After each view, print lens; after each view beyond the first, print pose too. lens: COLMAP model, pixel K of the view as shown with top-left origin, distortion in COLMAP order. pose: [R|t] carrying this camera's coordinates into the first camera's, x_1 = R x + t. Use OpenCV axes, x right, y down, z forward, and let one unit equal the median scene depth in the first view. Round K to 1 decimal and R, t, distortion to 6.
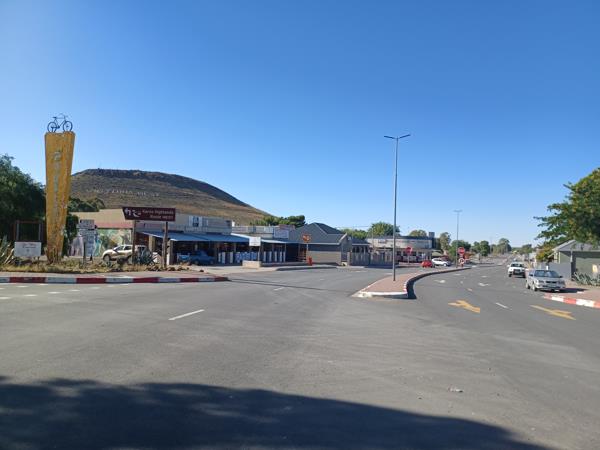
lens RADIAL K [[438.5, 0, 300.0], [0, 438.5, 225.0], [0, 0, 1]] dist [-0.003825, -0.002170]
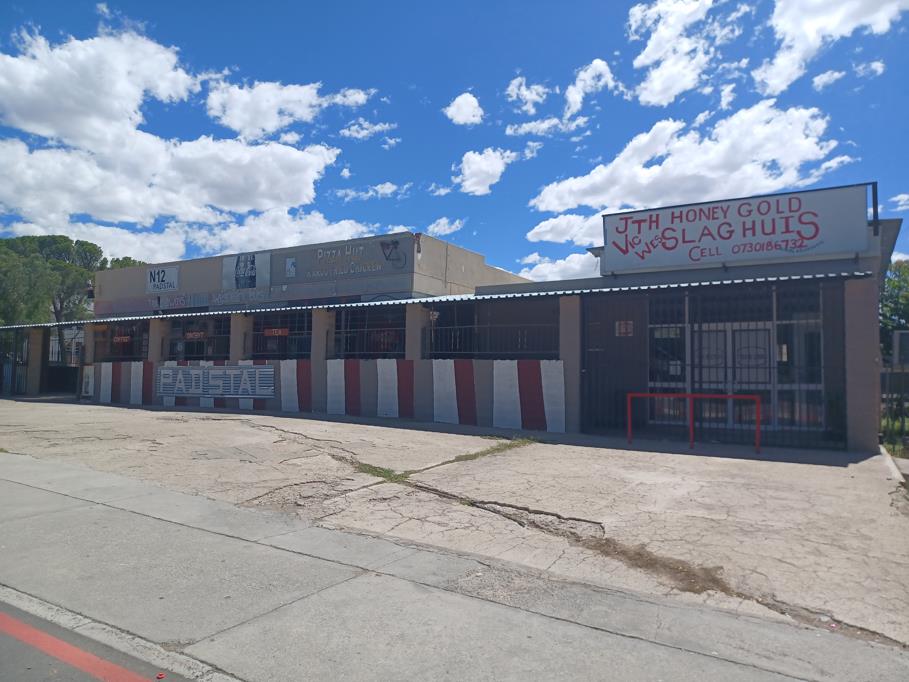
lens RADIAL K [[664.3, 0, 454.5], [0, 664.3, 341.0], [0, 0, 1]] dist [-0.003825, -0.002170]
pose [[-0.089705, -0.081584, -0.992621, 0.222199], [0.032226, 0.995880, -0.084764, 0.088312], [0.995447, -0.039592, -0.086706, 1.208971]]
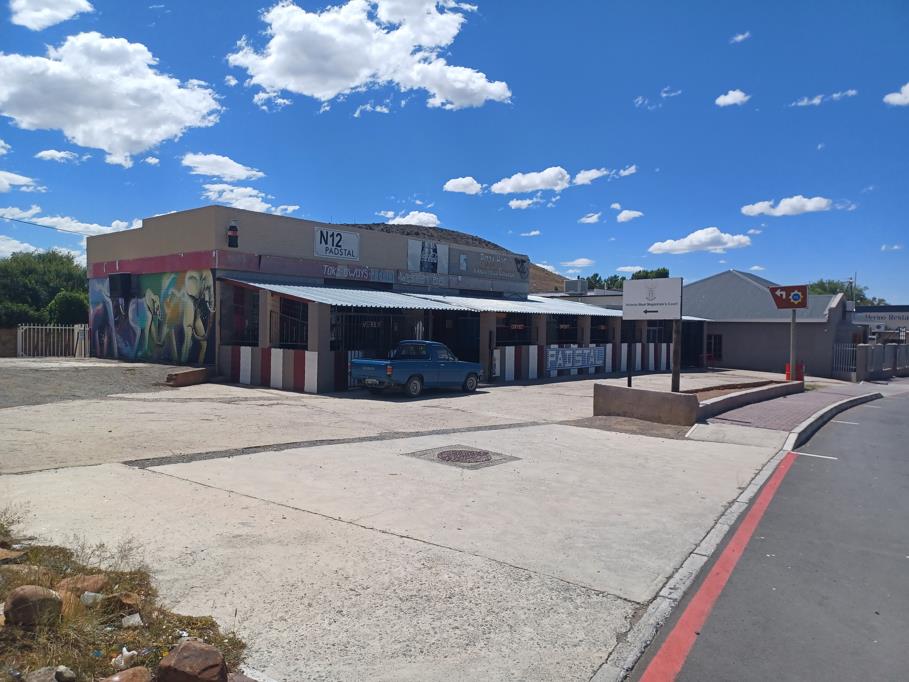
lens RADIAL K [[664.3, 0, 454.5], [0, 664.3, 341.0], [0, 0, 1]] dist [-0.003825, -0.002170]
pose [[0.968423, -0.001789, -0.249307, -0.088325], [0.017503, 0.997995, 0.060829, 0.026904], [0.248698, -0.063272, 0.966512, 0.499096]]
